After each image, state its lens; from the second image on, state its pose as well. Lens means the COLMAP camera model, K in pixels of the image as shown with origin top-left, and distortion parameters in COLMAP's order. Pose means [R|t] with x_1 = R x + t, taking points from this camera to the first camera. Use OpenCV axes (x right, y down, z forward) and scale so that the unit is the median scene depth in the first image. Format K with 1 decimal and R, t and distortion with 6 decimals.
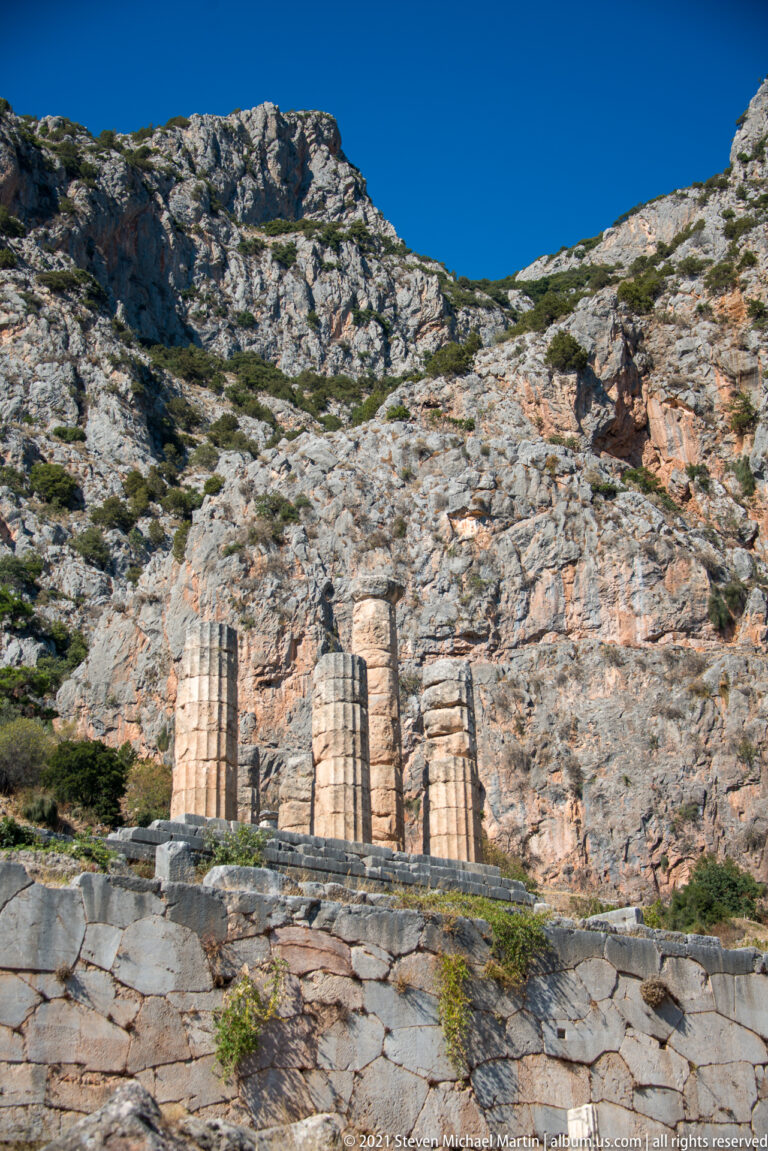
lens RADIAL K [[1825.8, 0, 394.6], [0, 1825.8, 570.7], [0, 0, 1]] dist [0.303507, 0.000000]
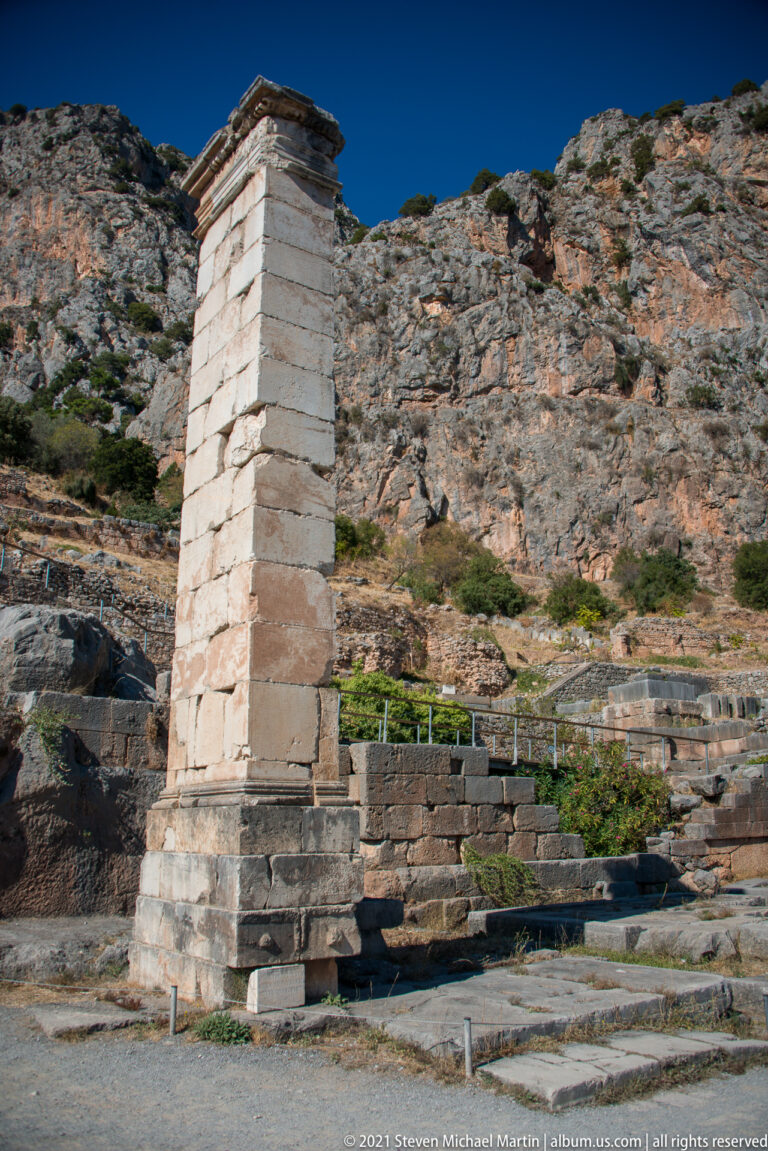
lens RADIAL K [[893.1, 0, 379.8], [0, 893.1, 565.8], [0, 0, 1]] dist [-0.114810, 0.031666]
pose [[0.998878, 0.020834, 0.042520, -0.020732], [-0.026427, 0.990421, 0.135526, 0.068393], [-0.039289, -0.136498, 0.989861, 0.316051]]
